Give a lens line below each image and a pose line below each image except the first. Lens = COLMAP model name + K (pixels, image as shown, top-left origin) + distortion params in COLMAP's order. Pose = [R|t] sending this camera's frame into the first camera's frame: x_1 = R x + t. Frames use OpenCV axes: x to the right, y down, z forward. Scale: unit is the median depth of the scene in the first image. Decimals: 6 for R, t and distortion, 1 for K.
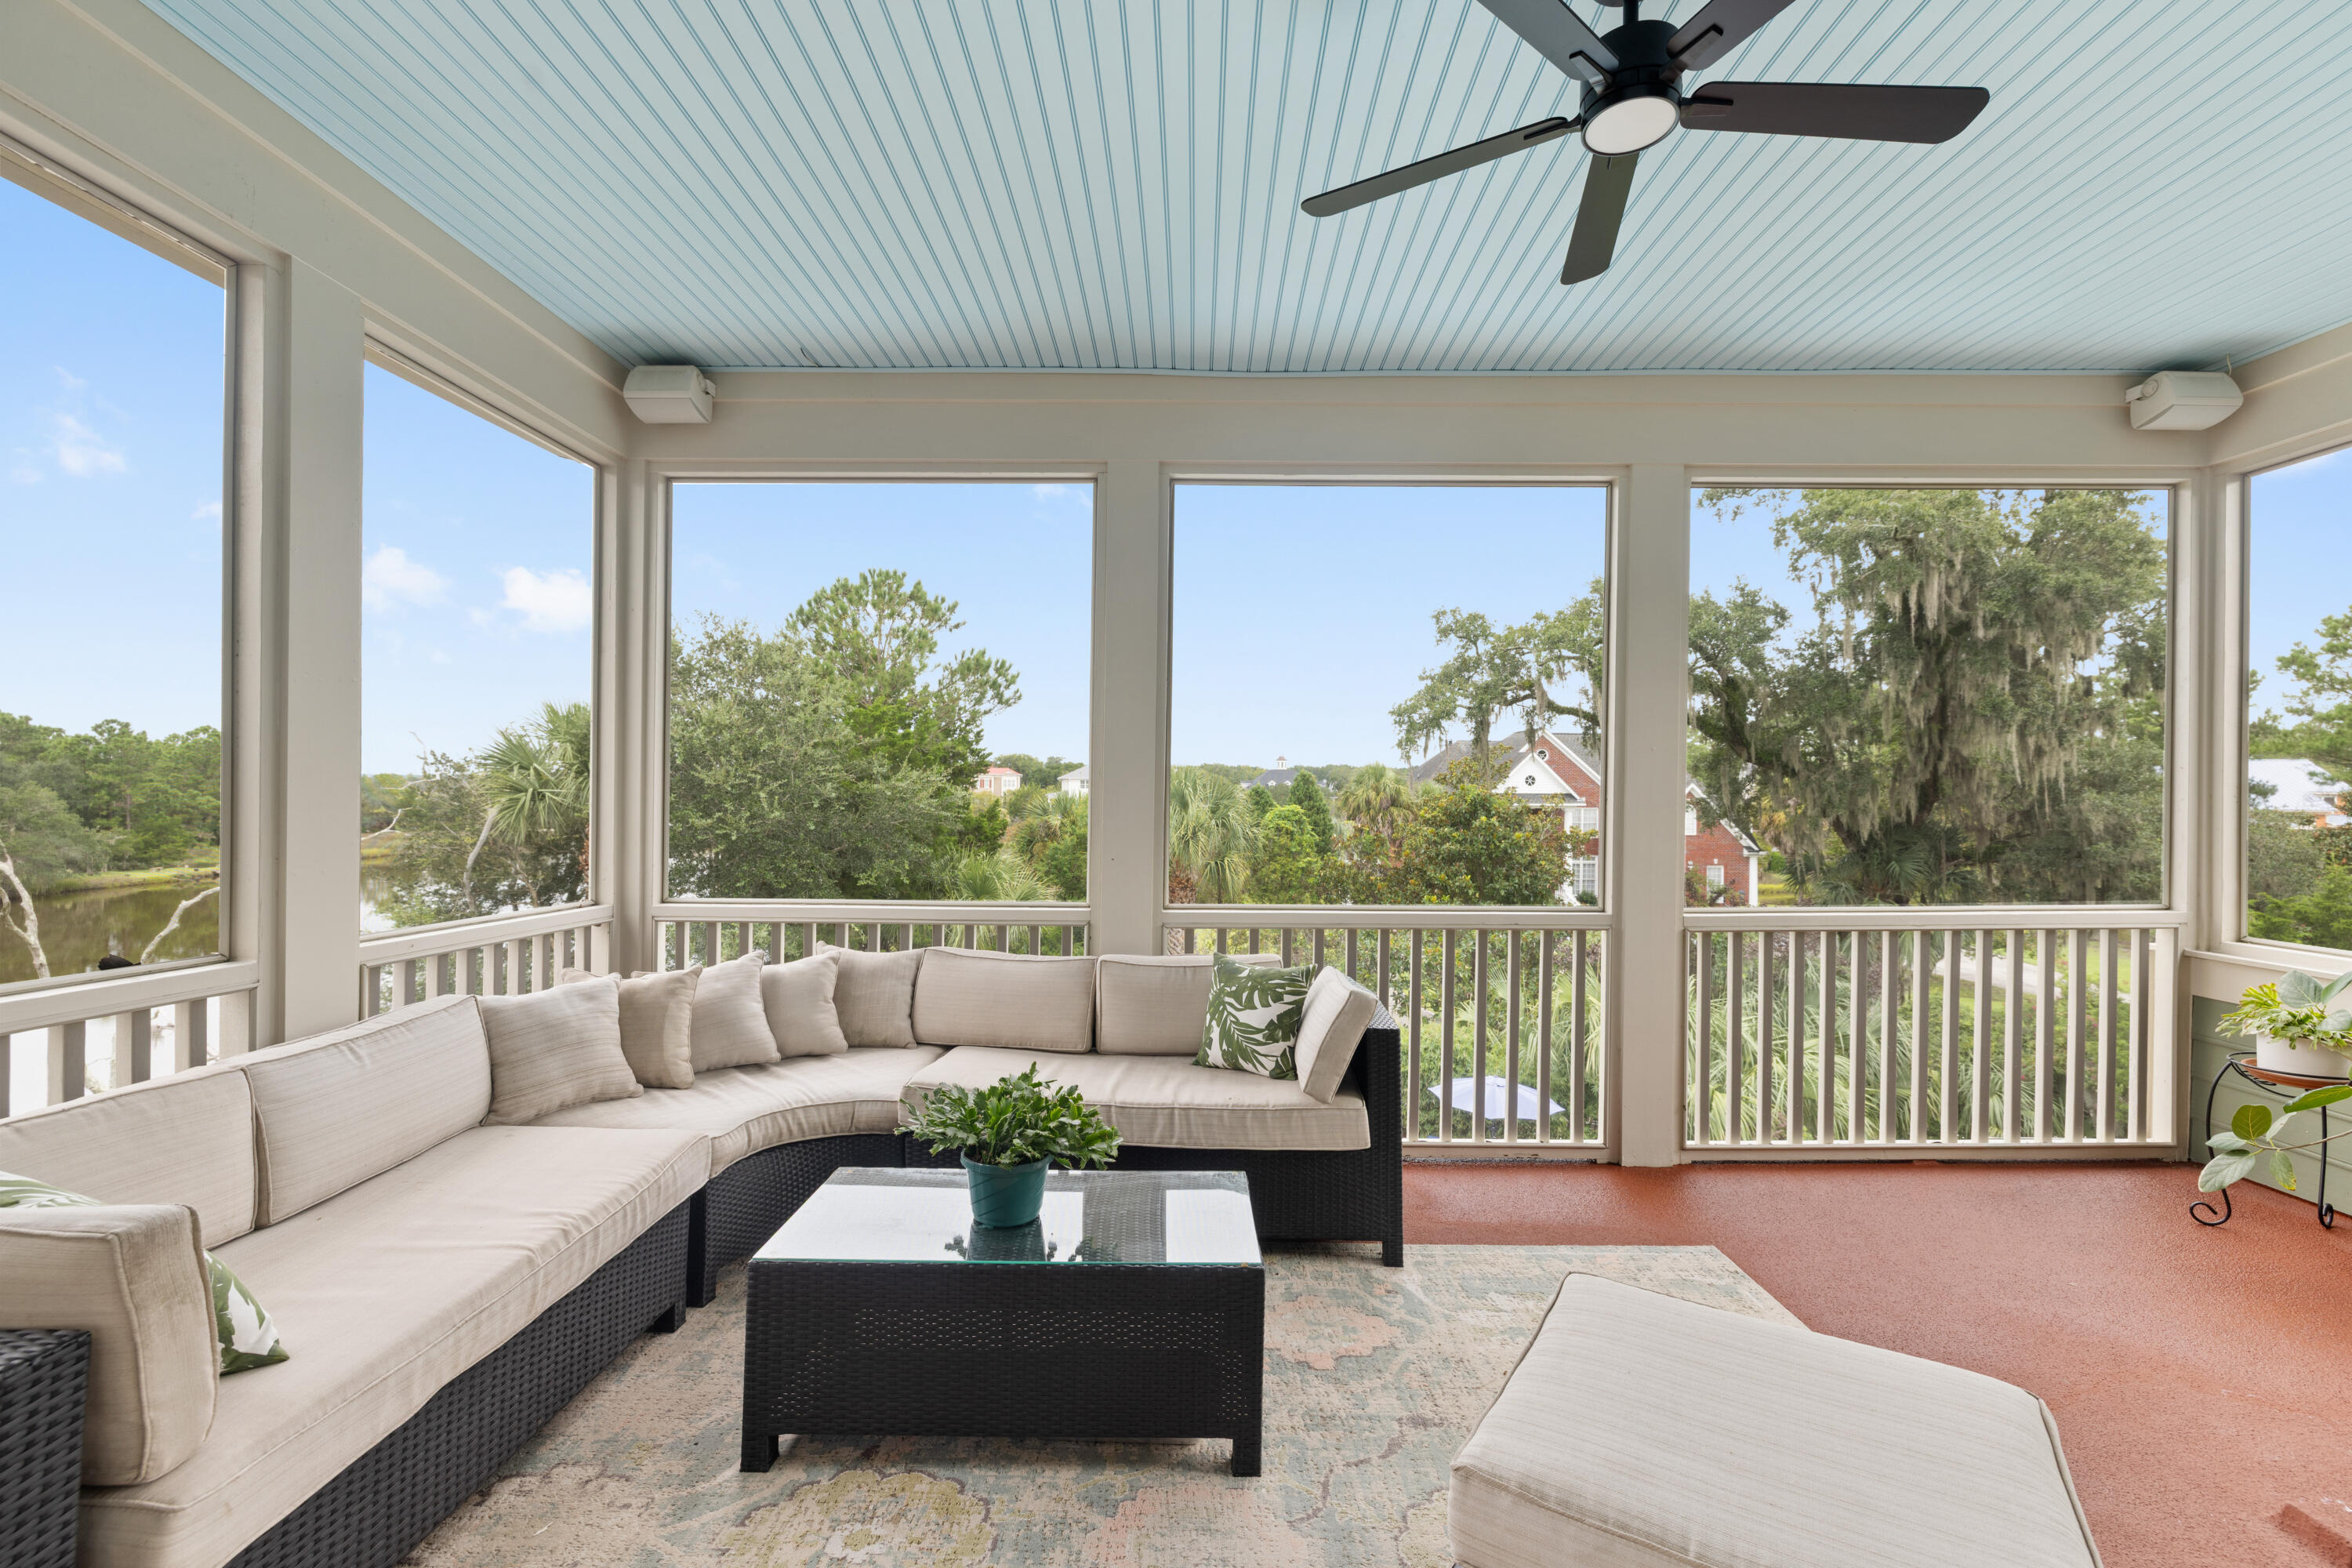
lens RADIAL K [[970.9, 0, 1180.5], [0, 970.9, 796.3], [0, 0, 1]] dist [-0.001265, -0.000081]
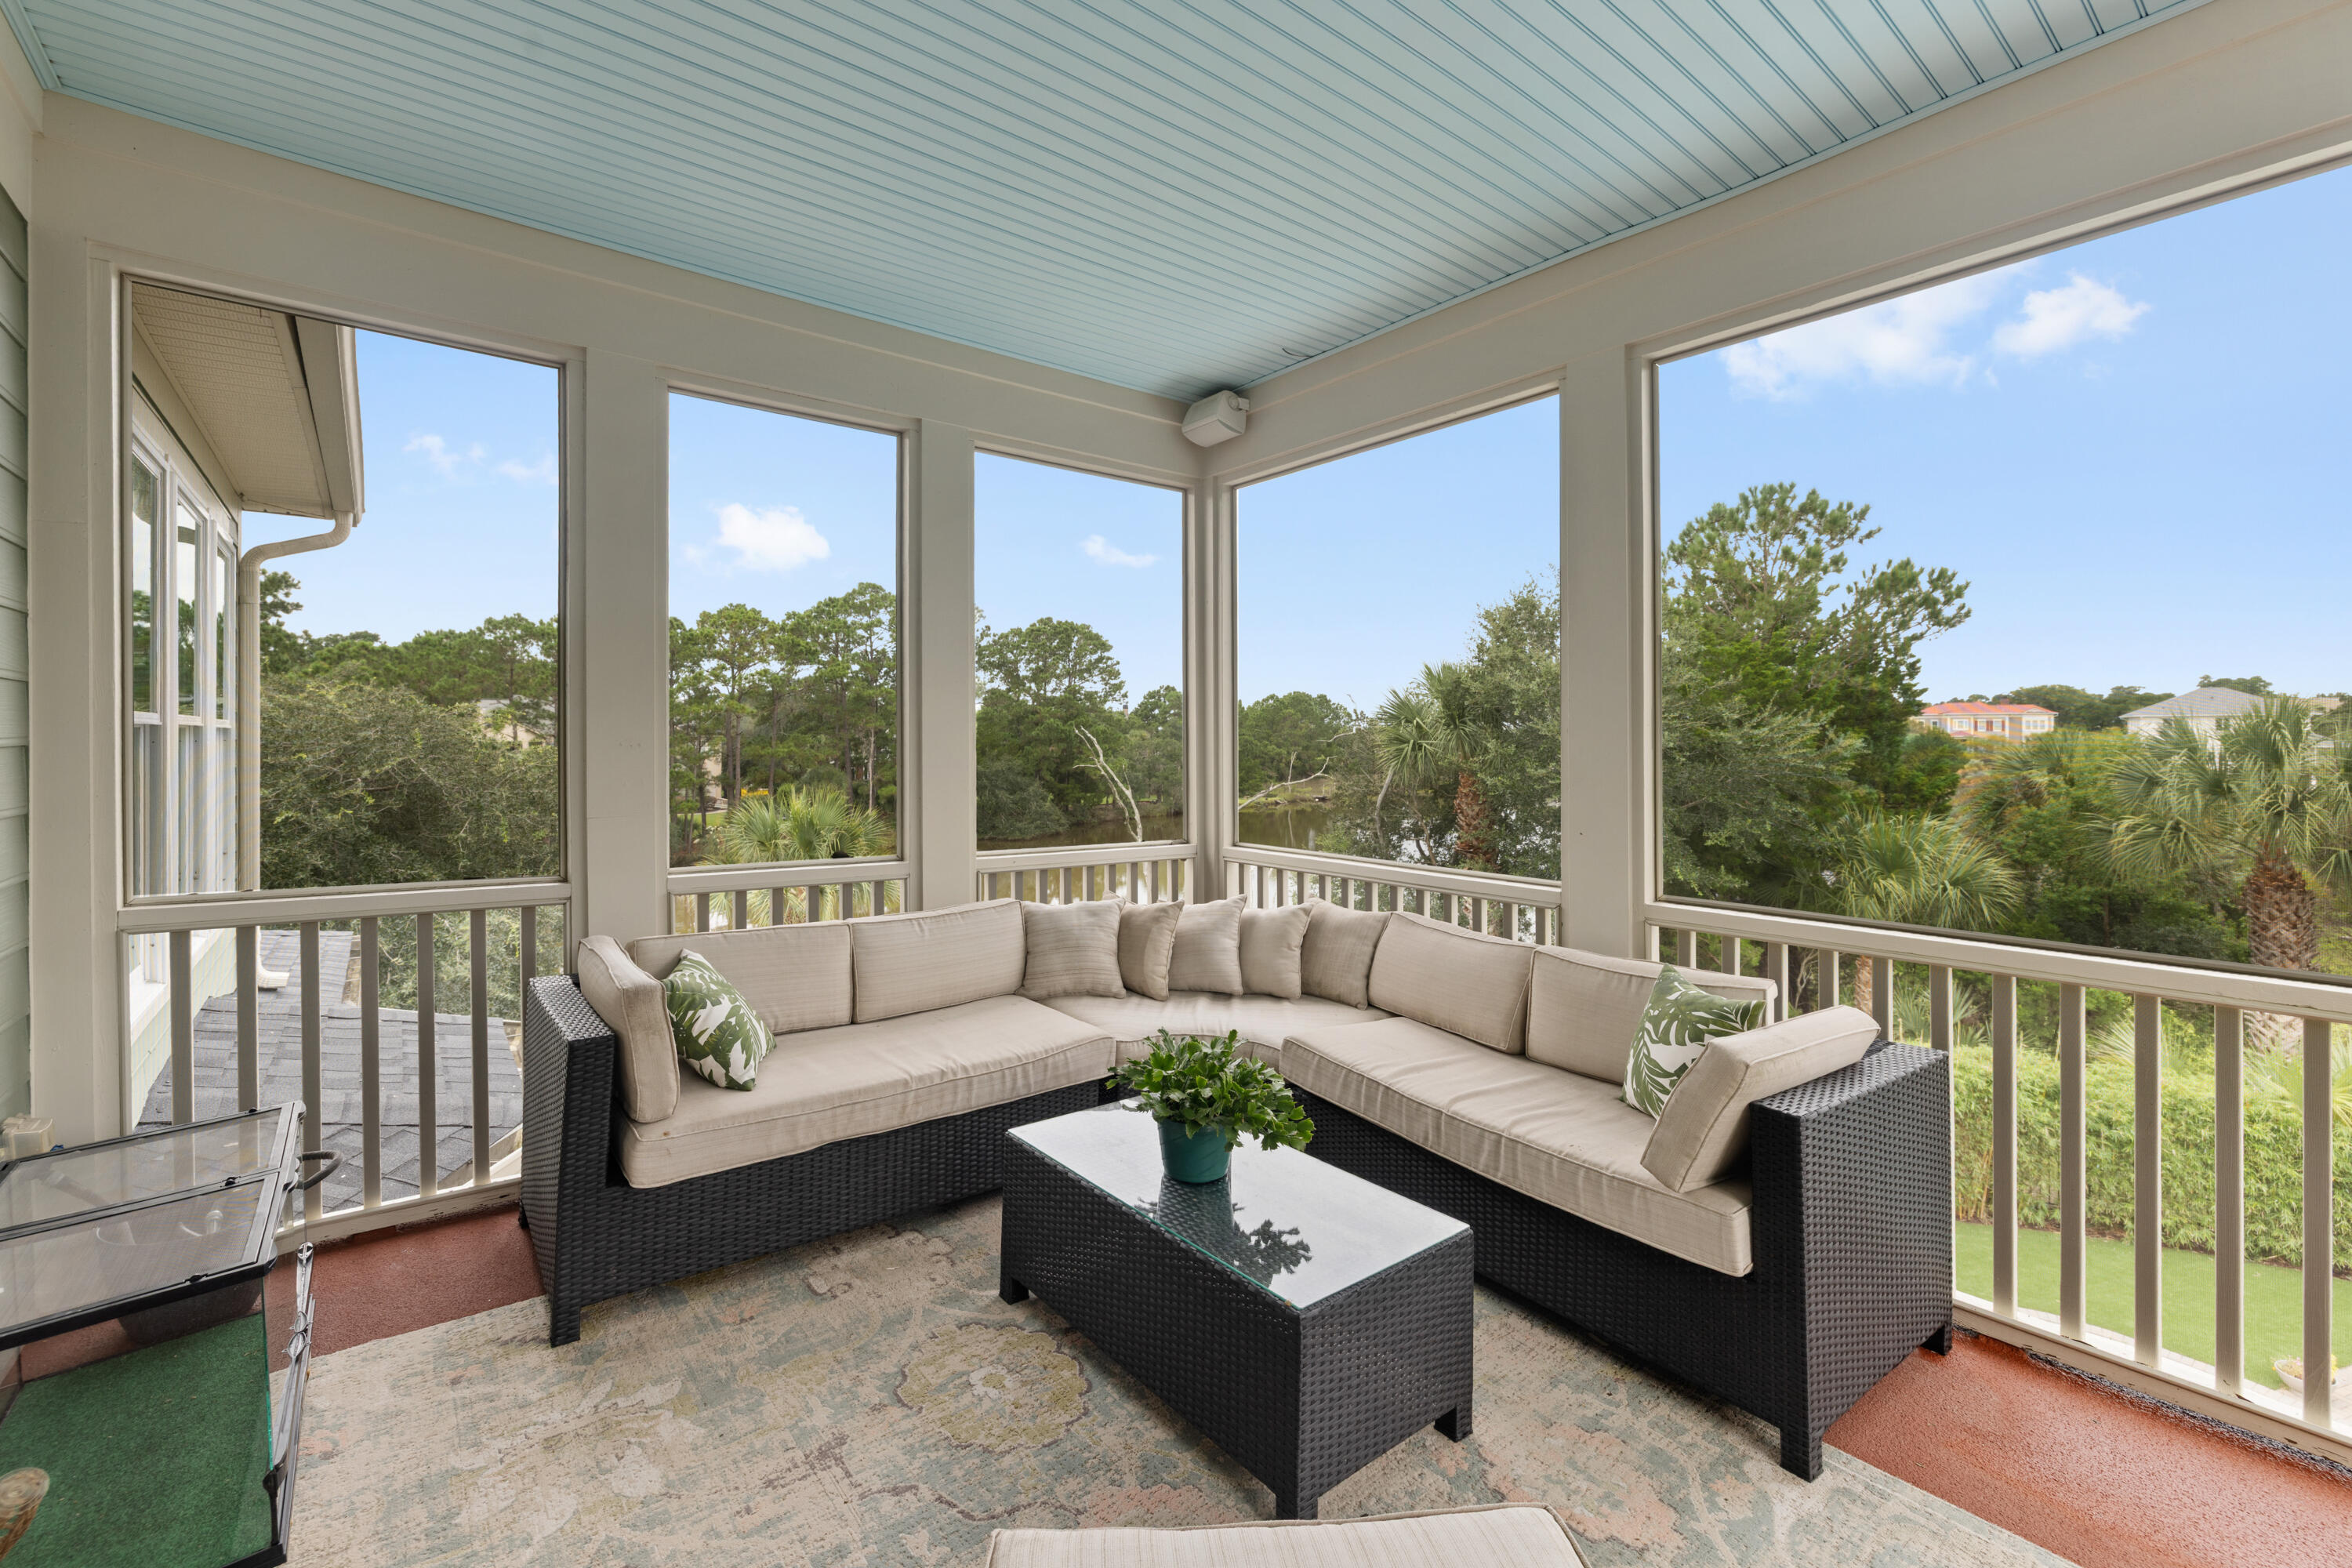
lens RADIAL K [[1002.4, 0, 1185.5], [0, 1002.4, 735.5], [0, 0, 1]] dist [-0.002518, 0.000127]
pose [[0.631049, -0.010754, -0.775669, 0.379975], [0.004755, 0.999939, -0.009995, -0.012683], [0.775729, 0.002619, 0.631061, 0.186580]]
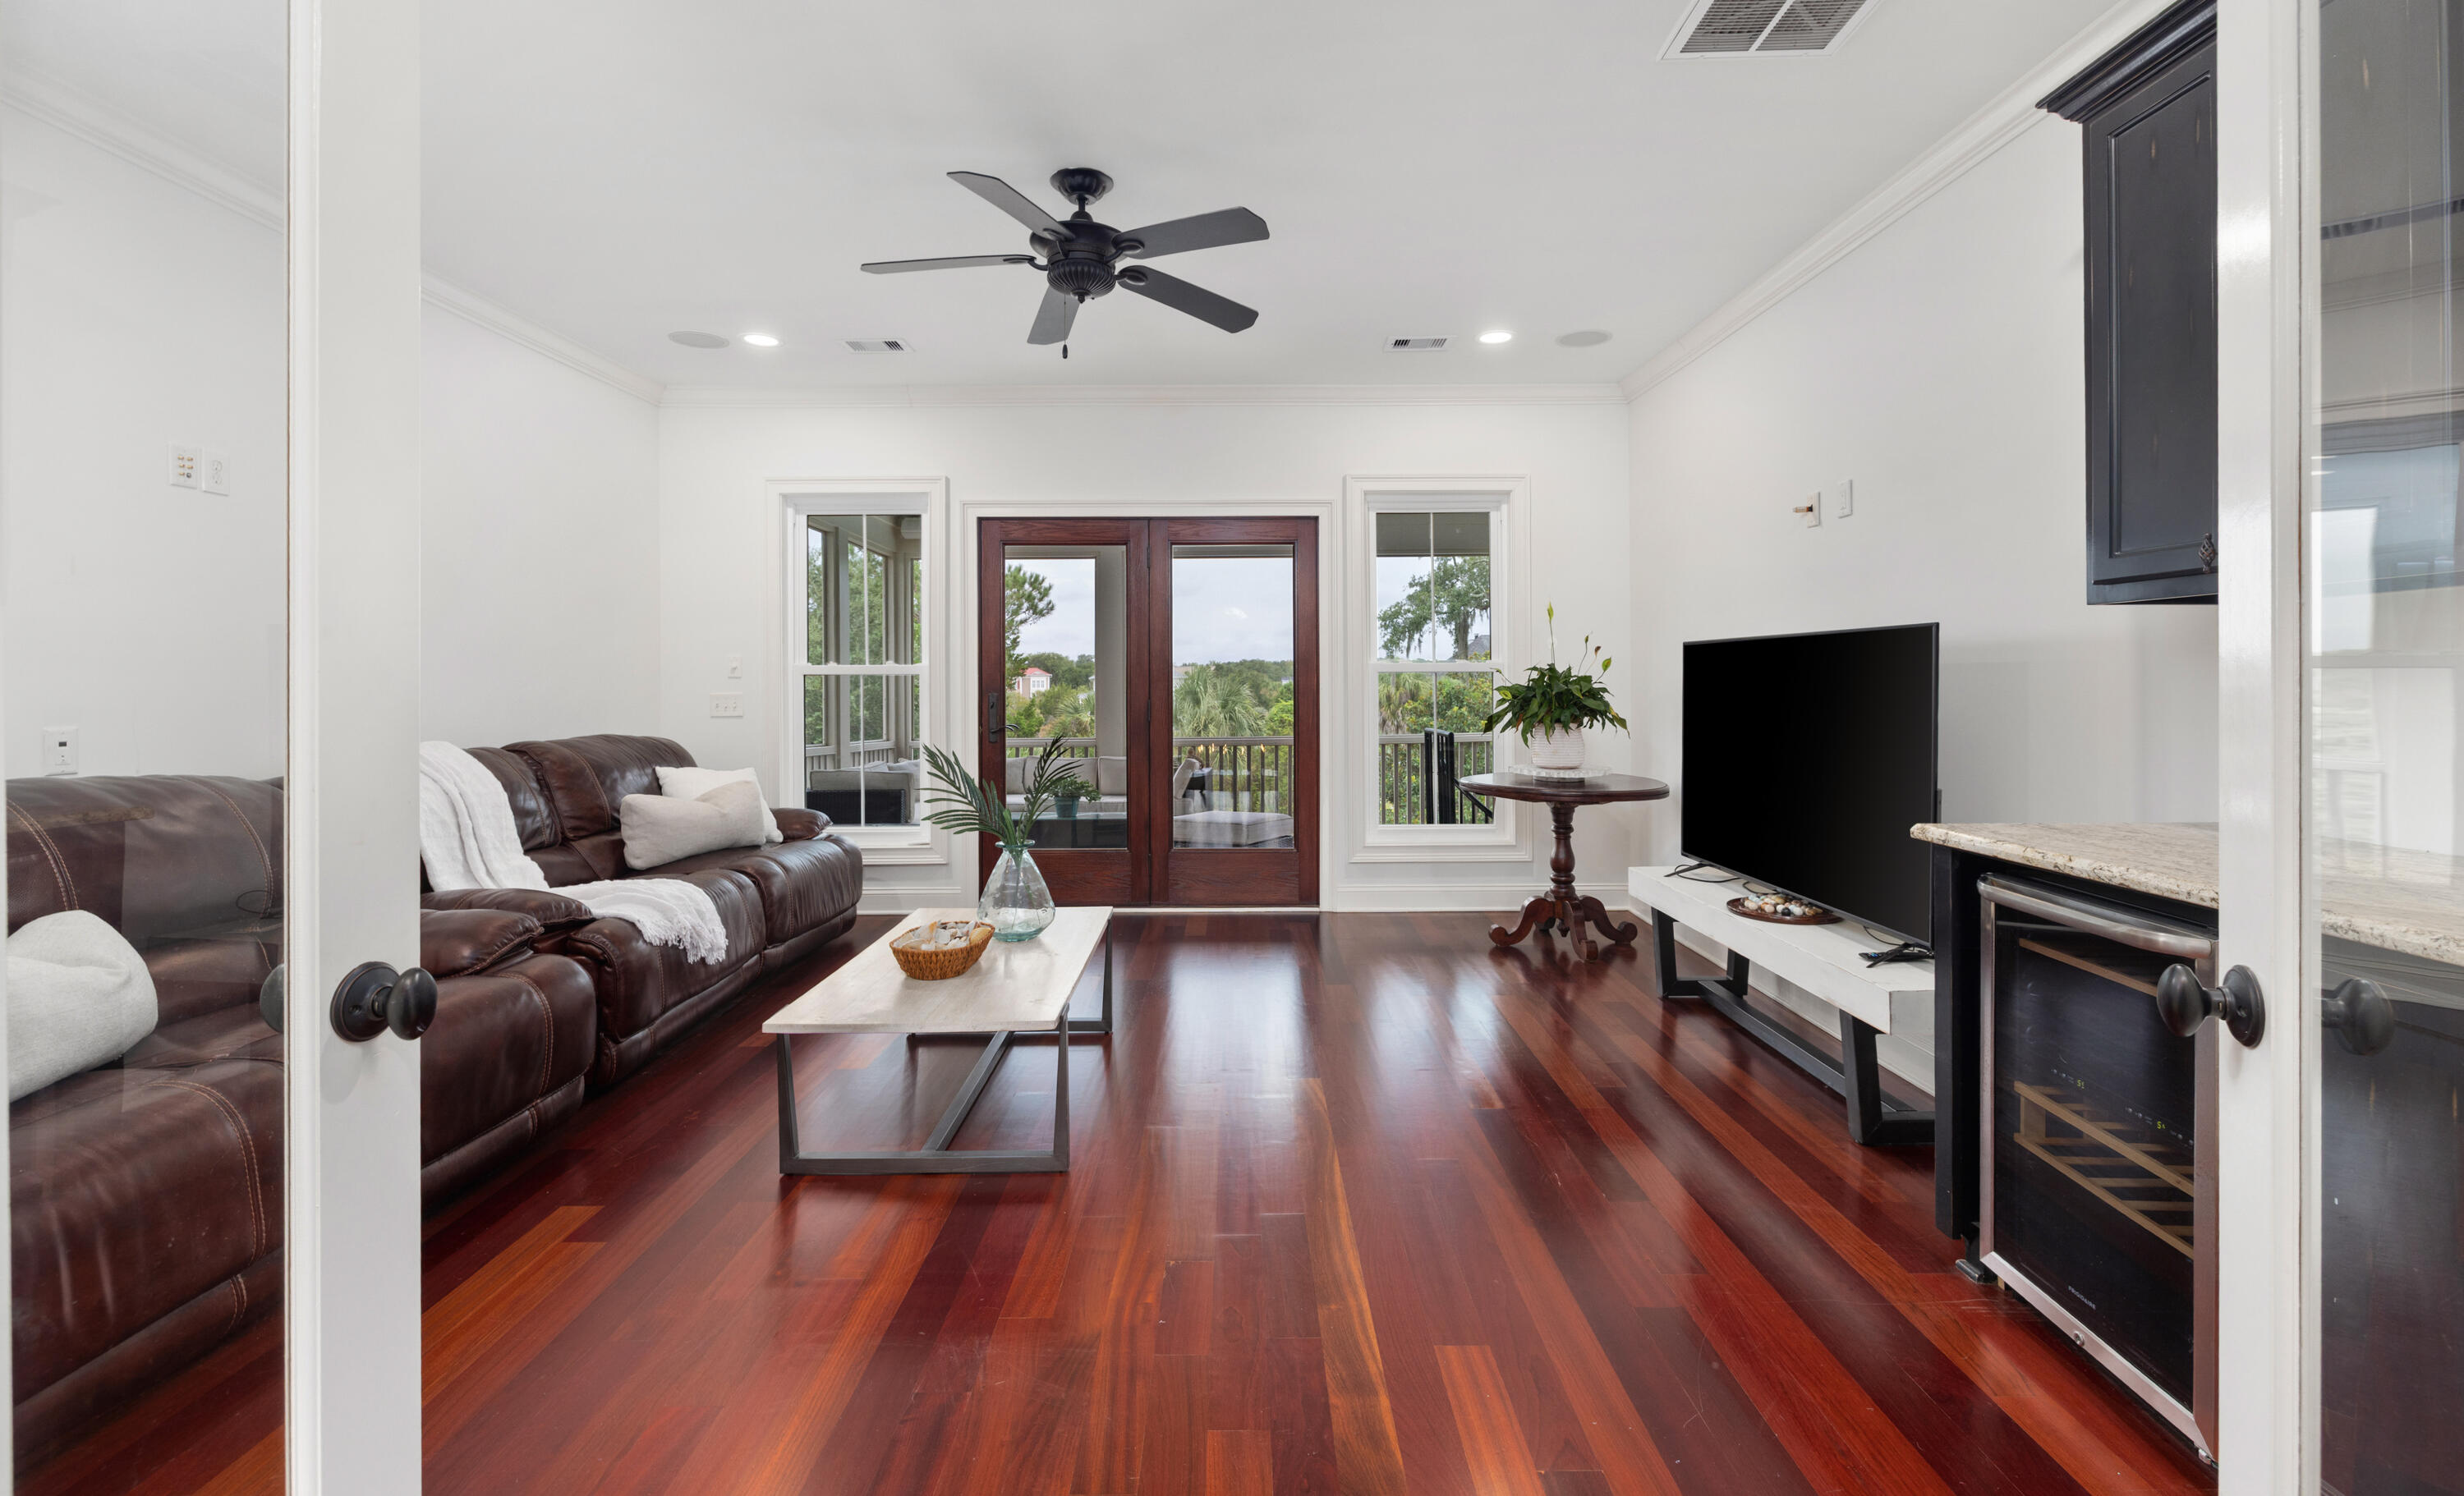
lens RADIAL K [[1057.5, 0, 1250.8], [0, 1057.5, 681.7], [0, 0, 1]] dist [0.001828, 0.000059]
pose [[0.999583, -0.015395, 0.024446, 0.228216], [0.015696, 0.999803, -0.012184, 0.012352], [-0.024254, 0.012562, 0.999627, -1.586163]]
